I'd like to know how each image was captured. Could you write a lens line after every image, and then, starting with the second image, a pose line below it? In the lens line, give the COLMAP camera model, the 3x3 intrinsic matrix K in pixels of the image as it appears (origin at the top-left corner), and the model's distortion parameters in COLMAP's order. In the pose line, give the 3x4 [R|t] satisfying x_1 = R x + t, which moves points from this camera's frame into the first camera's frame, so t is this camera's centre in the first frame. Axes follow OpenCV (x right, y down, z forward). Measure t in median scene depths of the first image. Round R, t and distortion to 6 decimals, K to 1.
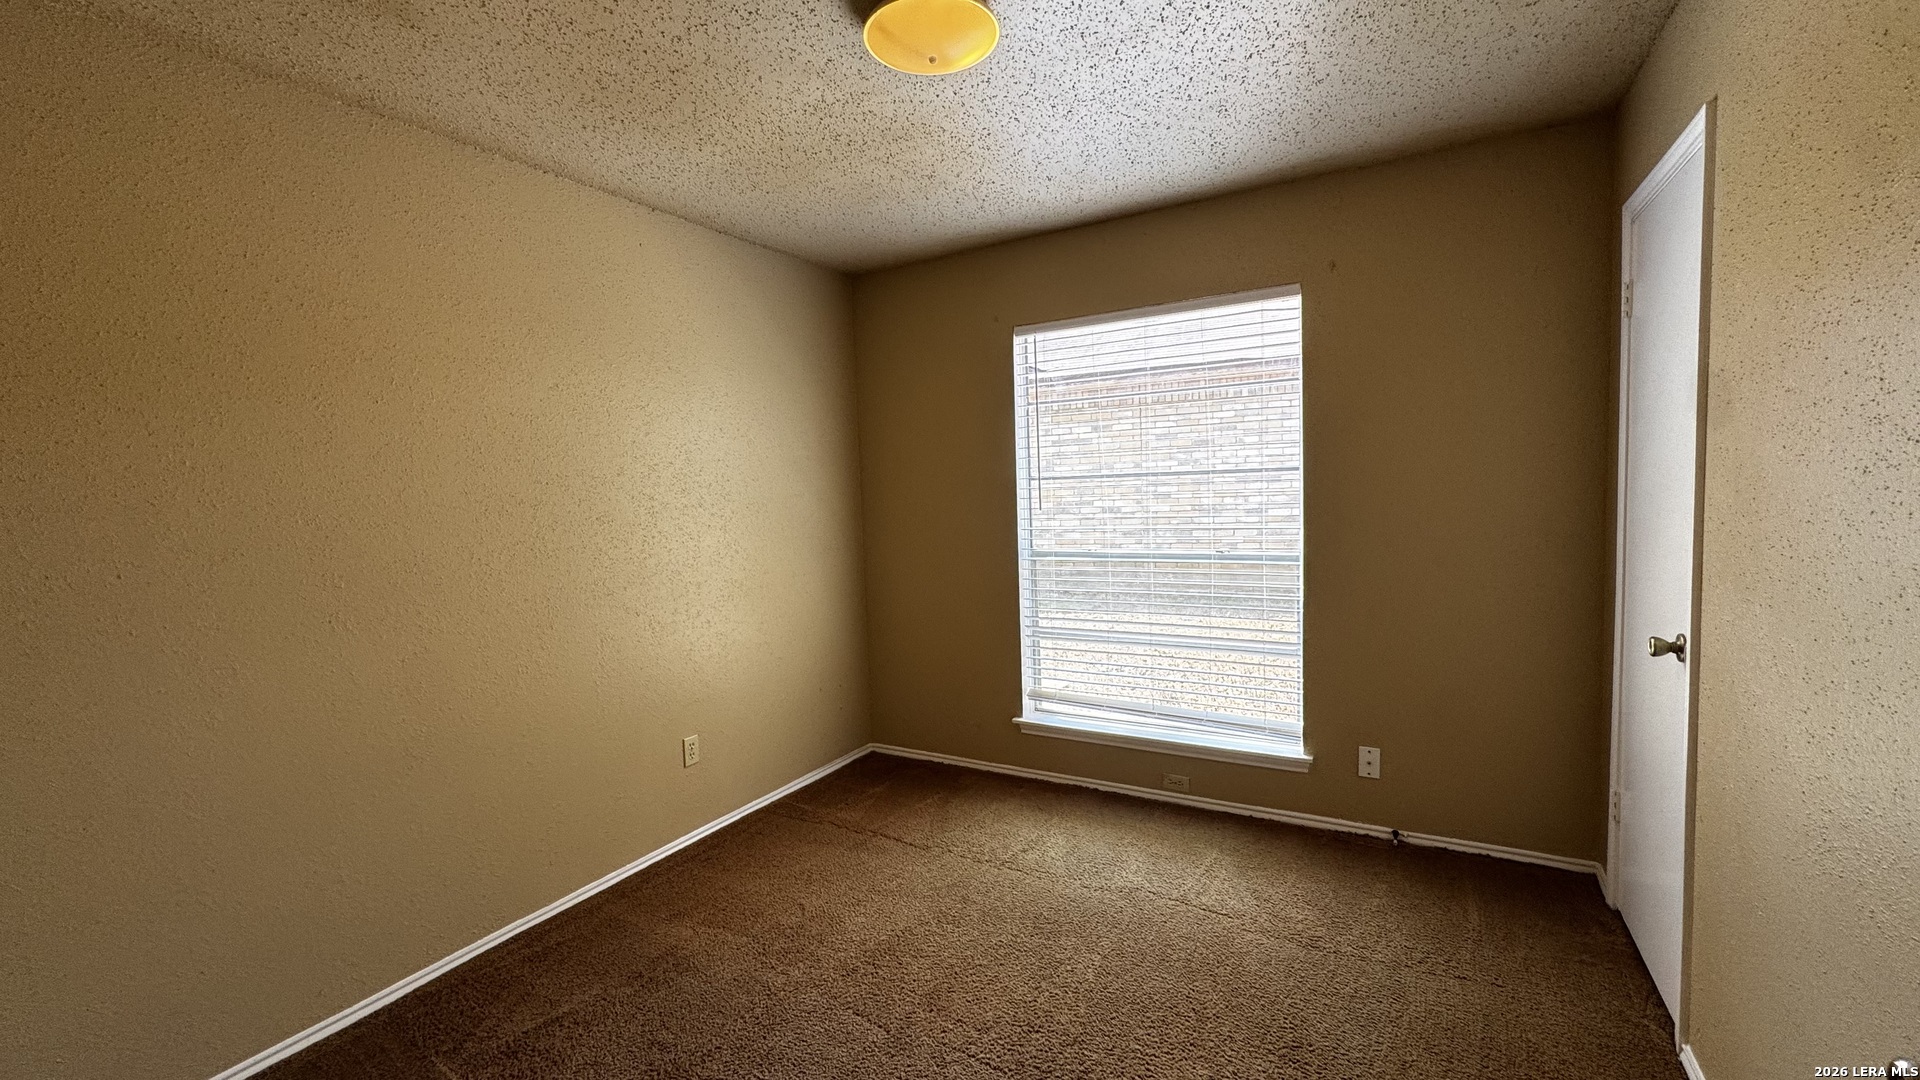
lens RADIAL K [[766.5, 0, 962.0], [0, 766.5, 542.4], [0, 0, 1]] dist [-0.004048, 0.001106]
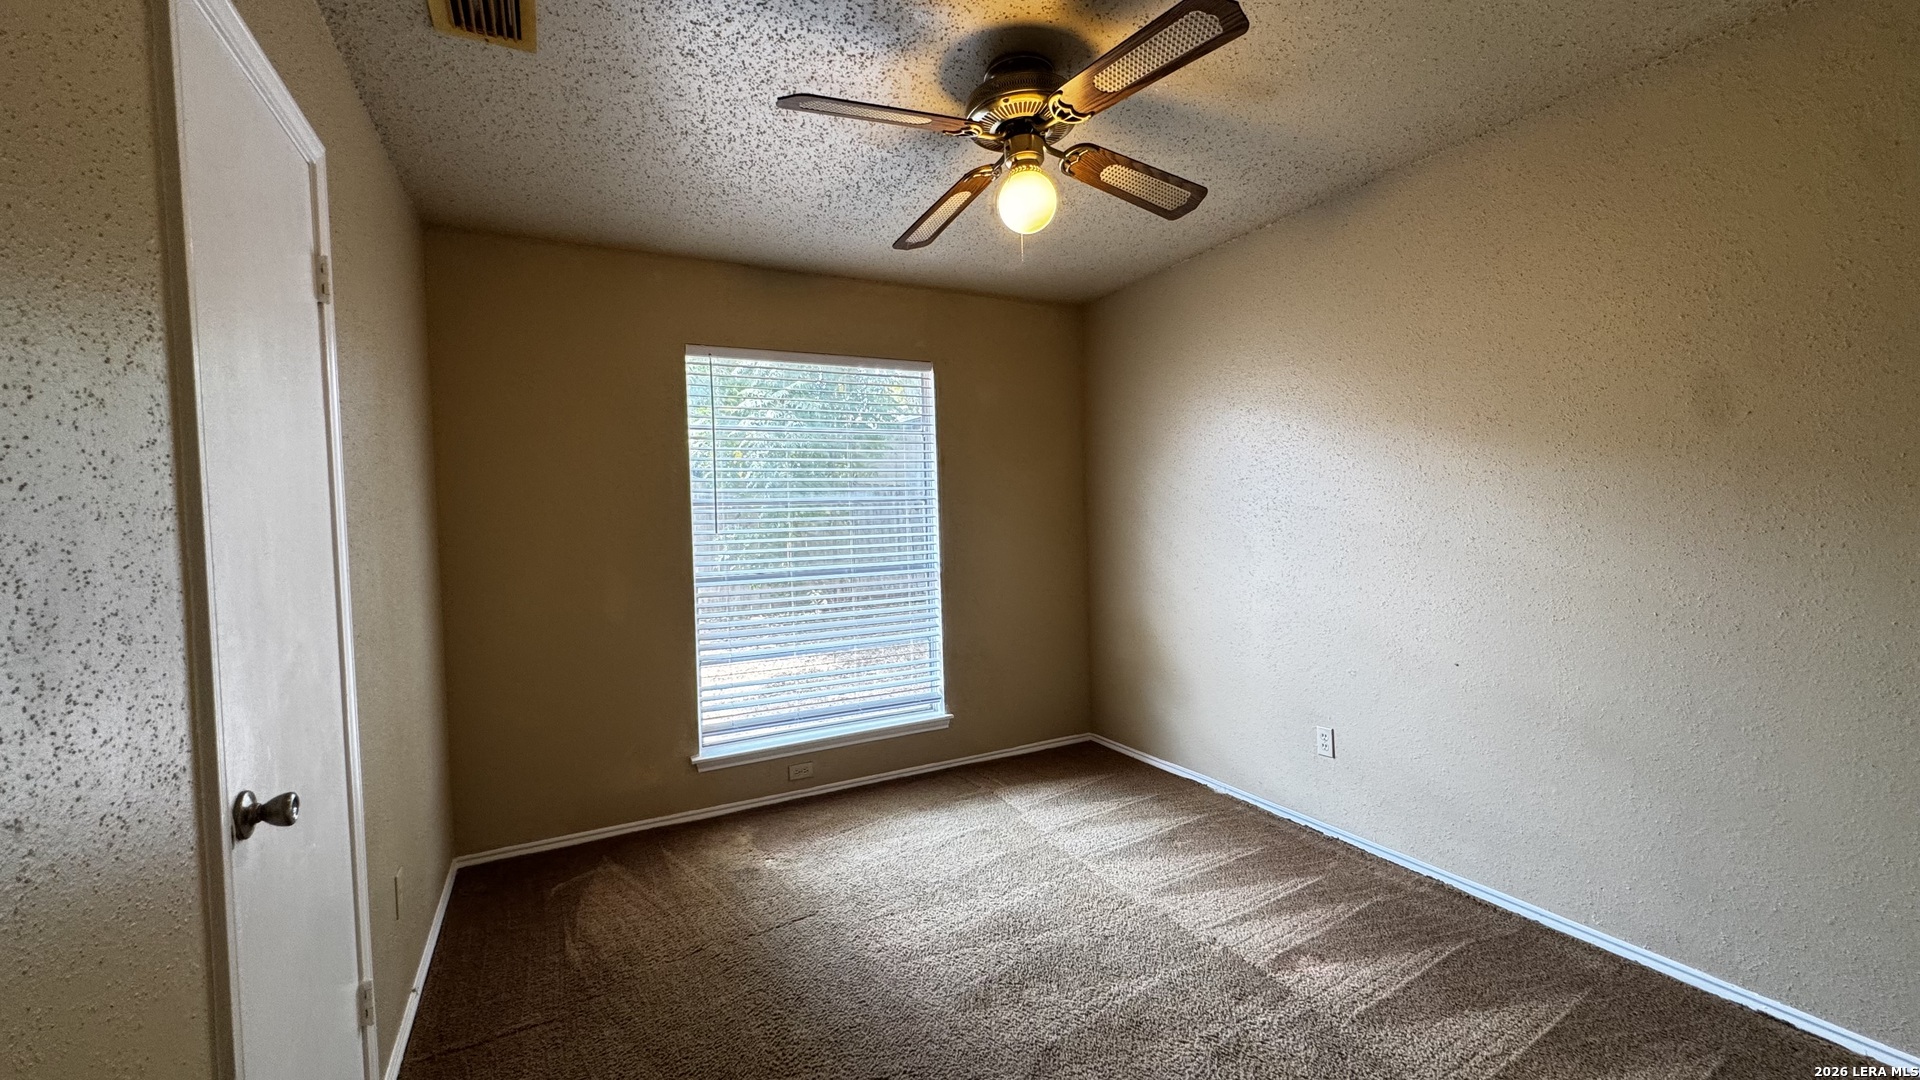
lens RADIAL K [[766.5, 0, 958.5], [0, 766.5, 539.7], [0, 0, 1]] dist [-0.004048, 0.001106]
pose [[0.528431, -0.034030, 0.848294, -0.603638], [0.049074, 0.998750, 0.009496, -0.035808], [-0.847557, 0.036611, 0.529441, 0.239604]]
